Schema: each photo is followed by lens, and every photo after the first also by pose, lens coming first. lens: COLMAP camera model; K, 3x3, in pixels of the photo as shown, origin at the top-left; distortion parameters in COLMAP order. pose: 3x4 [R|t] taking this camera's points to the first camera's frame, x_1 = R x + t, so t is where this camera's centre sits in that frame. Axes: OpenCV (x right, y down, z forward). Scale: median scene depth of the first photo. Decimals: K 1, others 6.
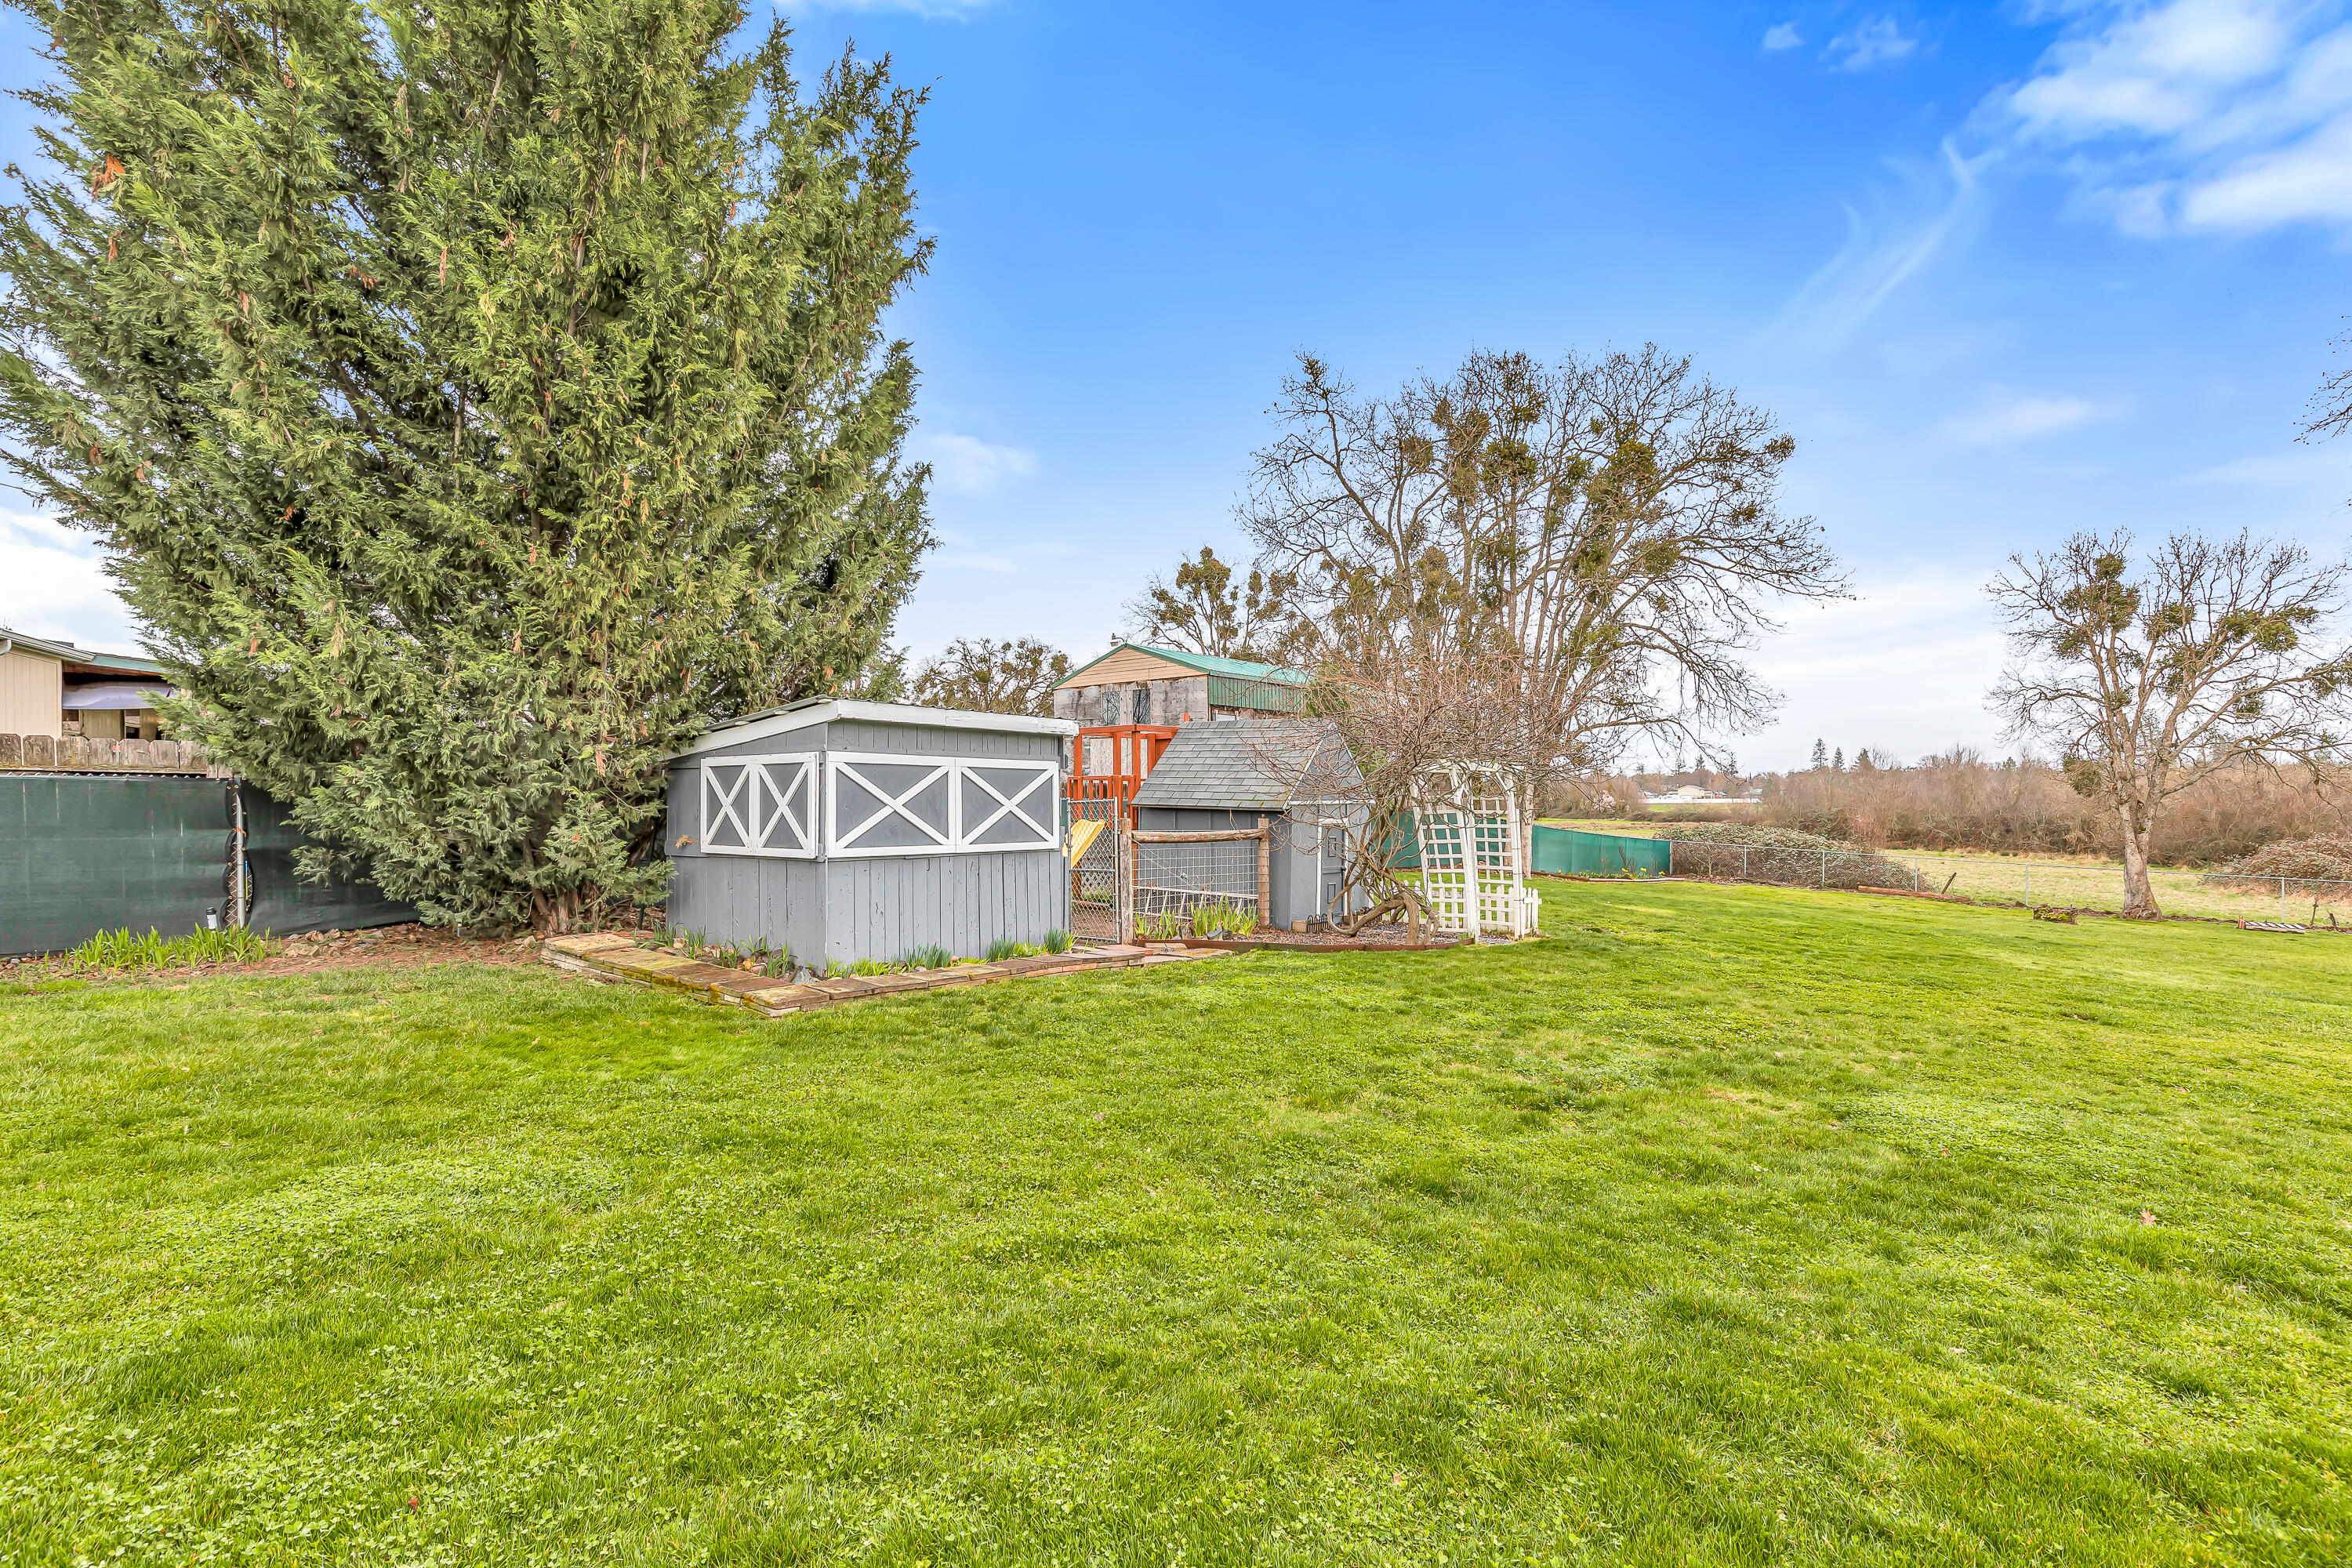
lens RADIAL K [[1091.7, 0, 1191.8], [0, 1091.7, 790.0], [0, 0, 1]] dist [0.001437, -0.000745]
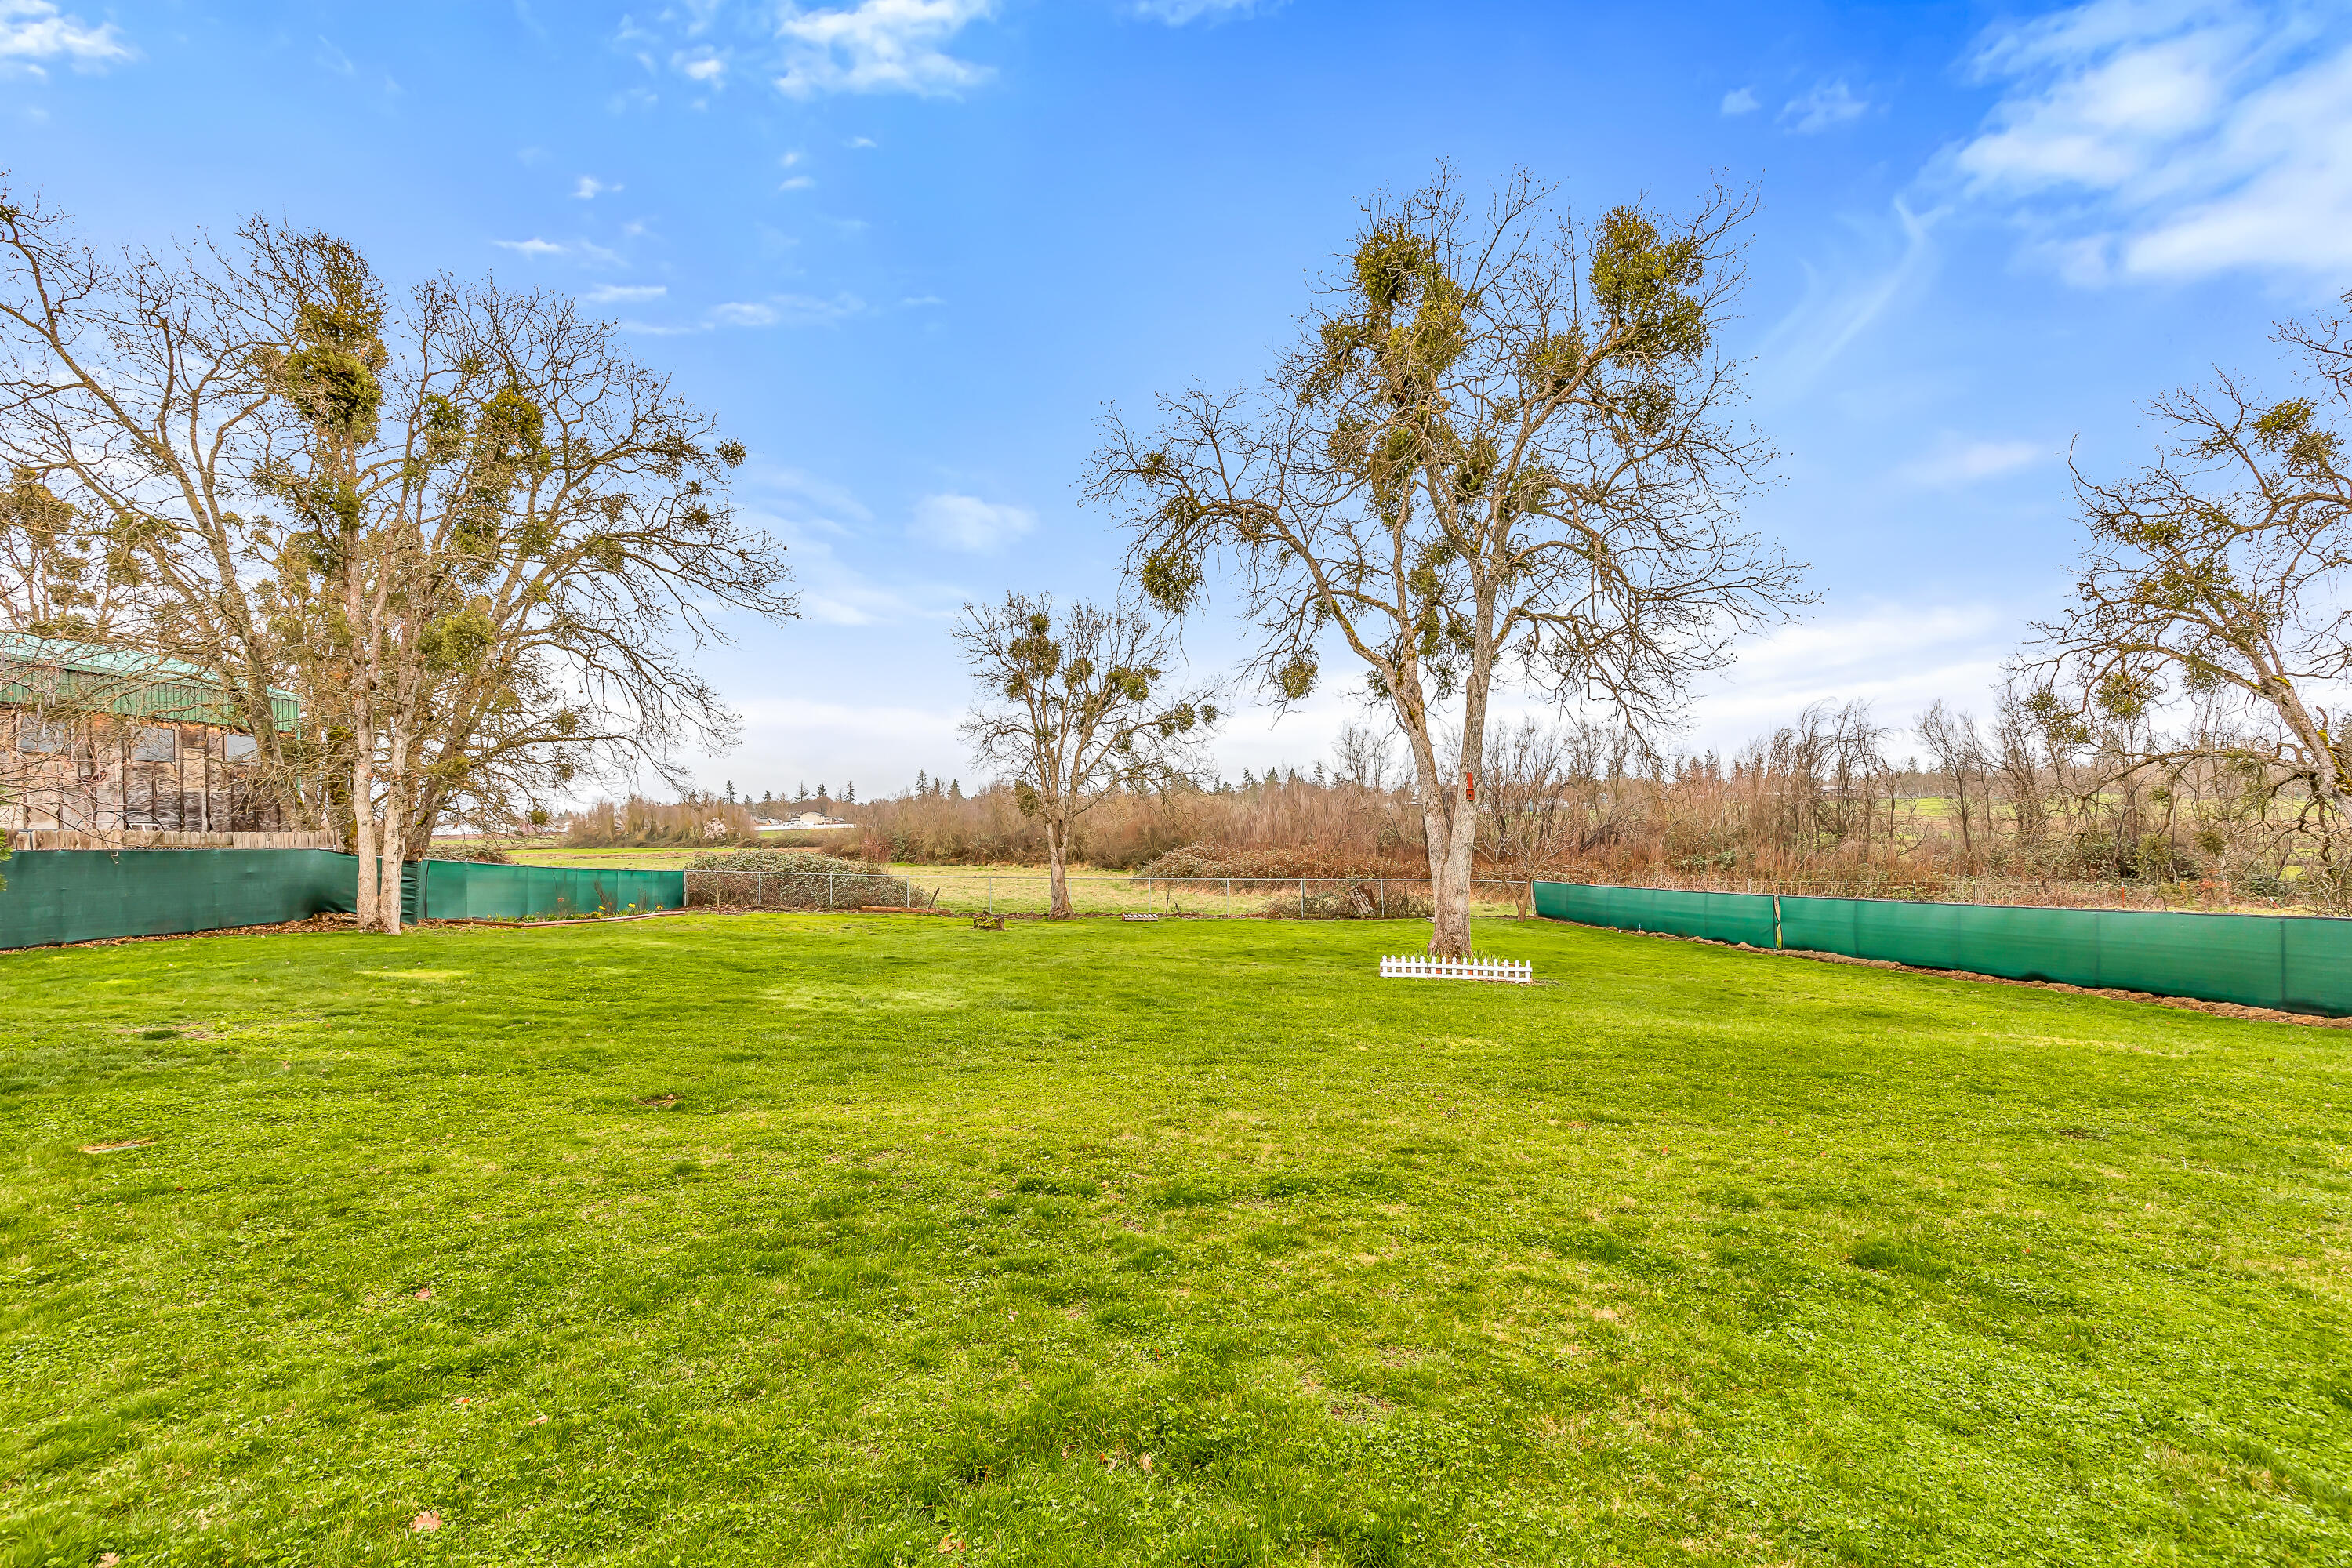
lens RADIAL K [[1070.3, 0, 1176.0], [0, 1070.3, 784.0], [0, 0, 1]] dist [0.005117, 0.000715]
pose [[0.731736, 0.007634, 0.681545, 0.153057], [0.013501, 0.999579, -0.025691, 0.002128], [-0.681454, 0.028001, 0.731325, 0.050475]]
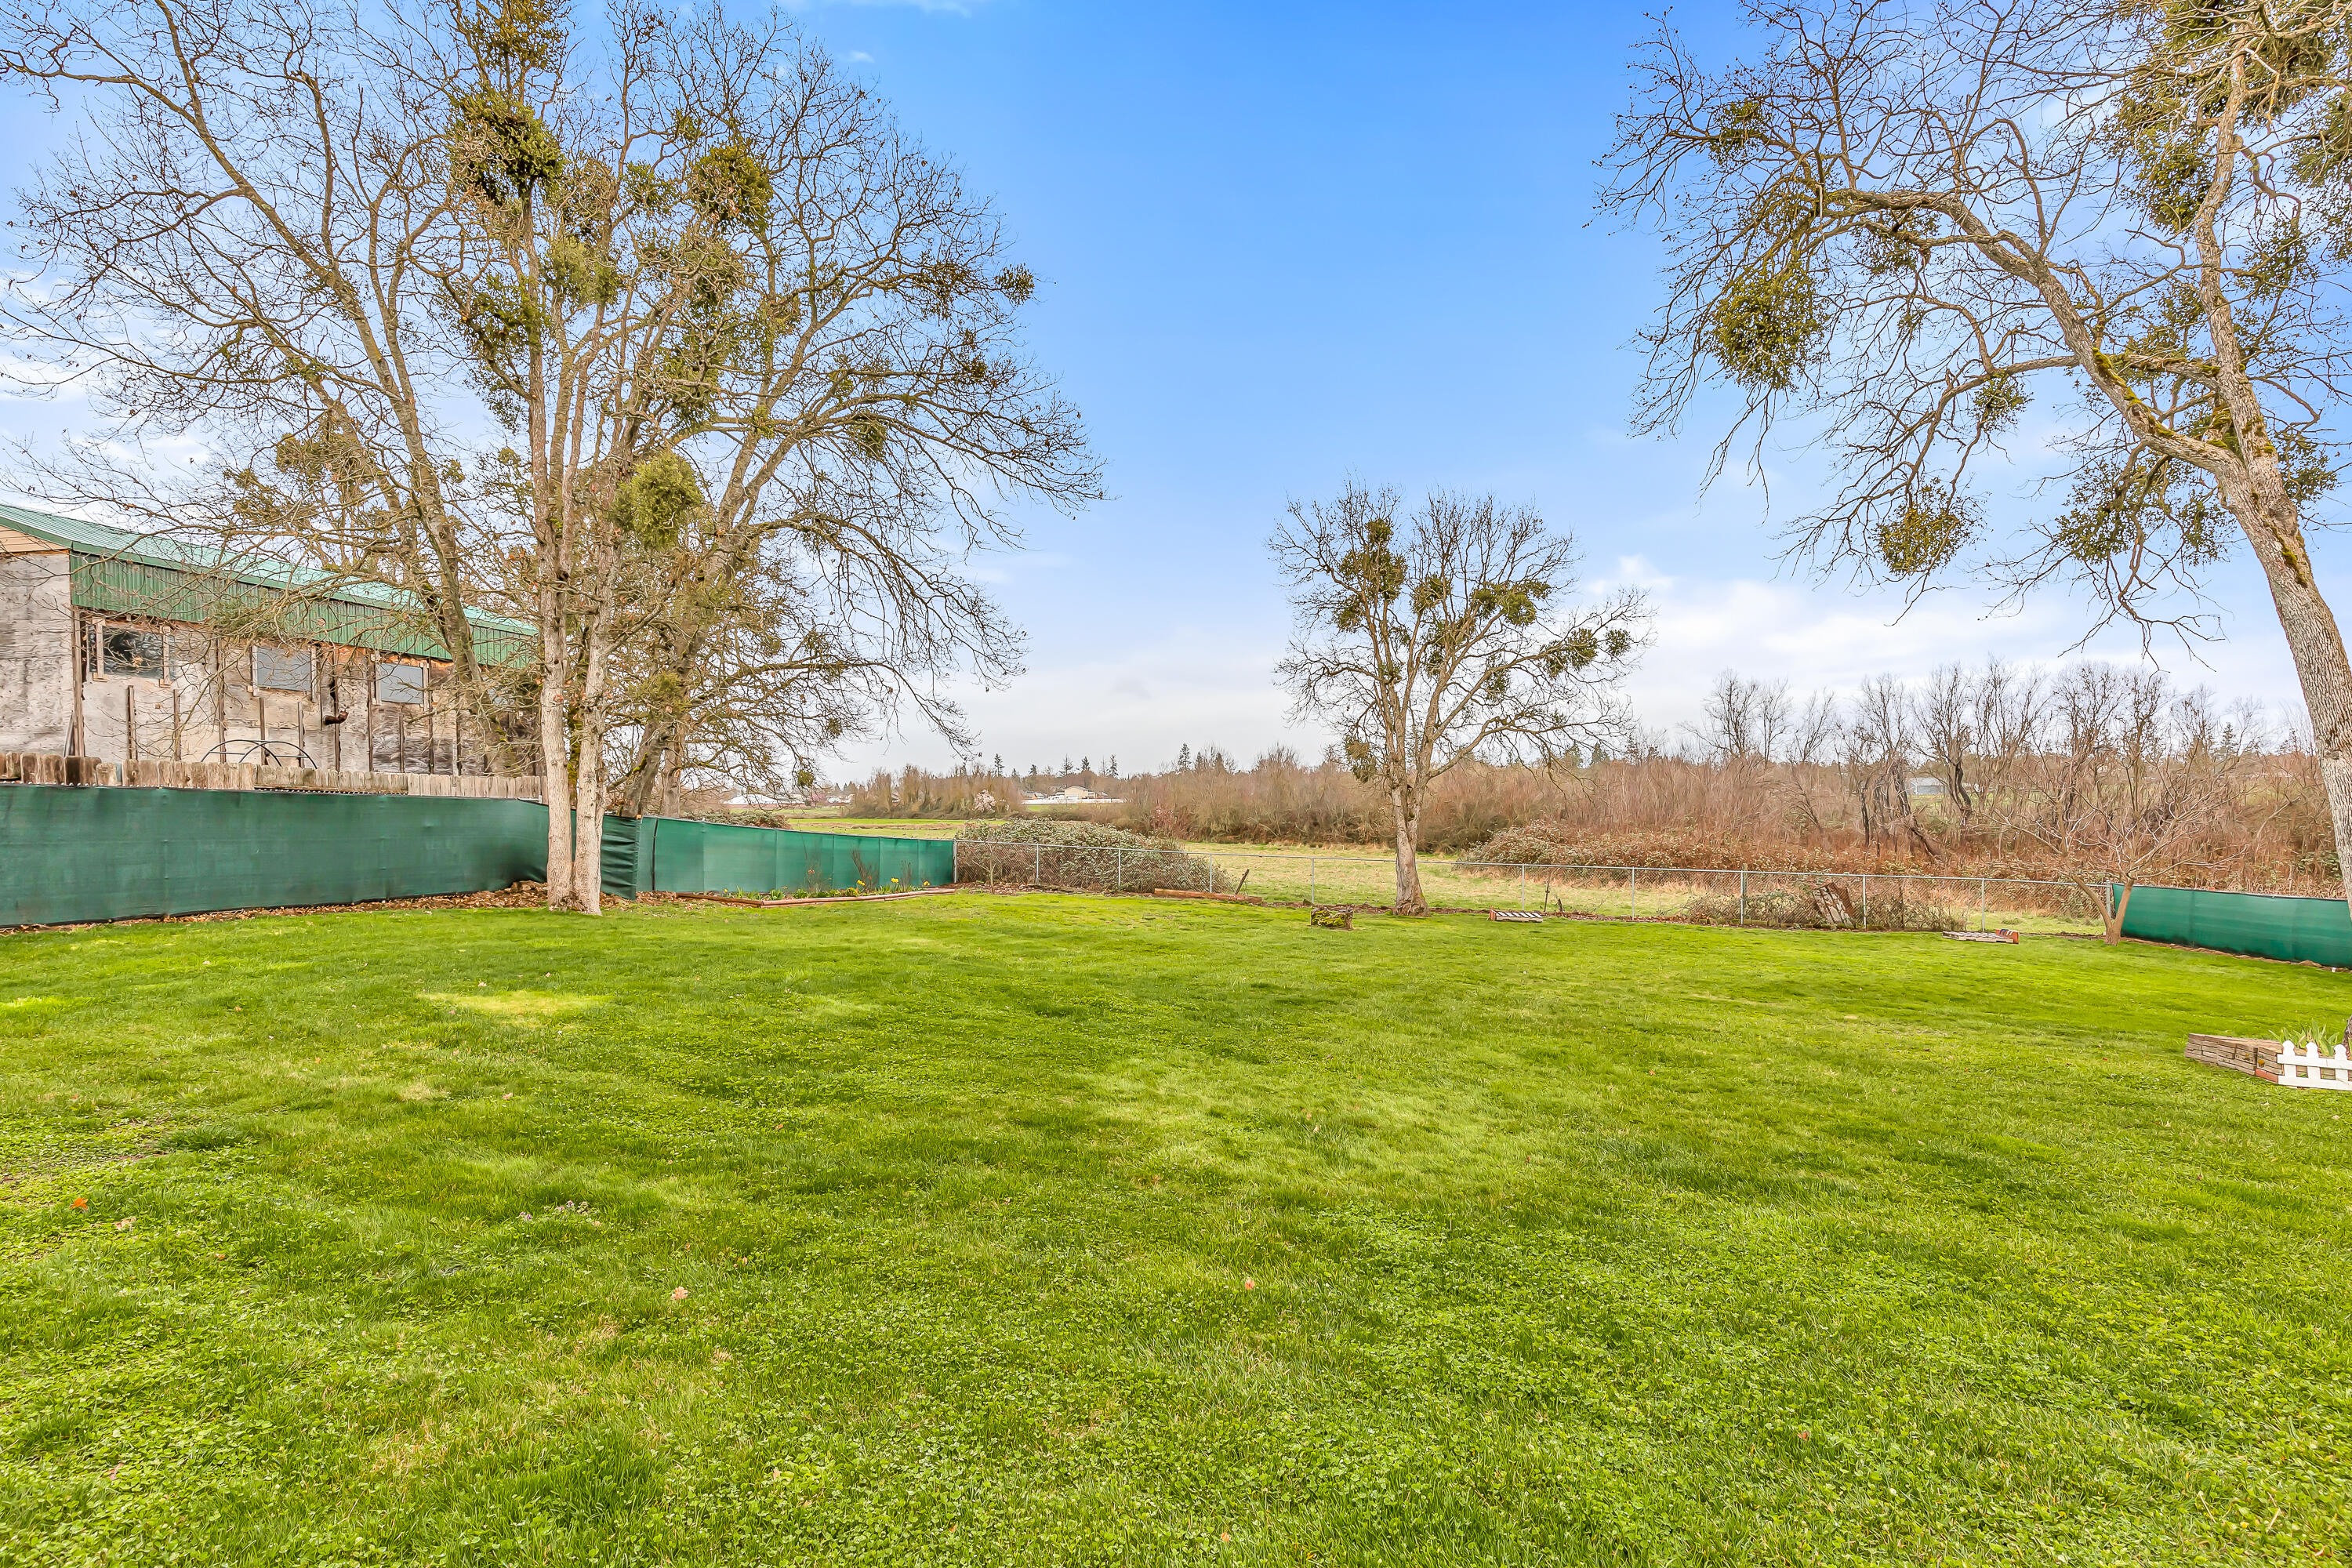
lens RADIAL K [[1133.8, 0, 1175.7], [0, 1133.8, 755.8], [0, 0, 1]] dist [0.008693, -0.000799]
pose [[0.872224, 0.013865, 0.488910, 0.221410], [0.001748, 0.999503, -0.031464, 0.014215], [-0.489103, 0.028298, 0.871767, 0.253945]]
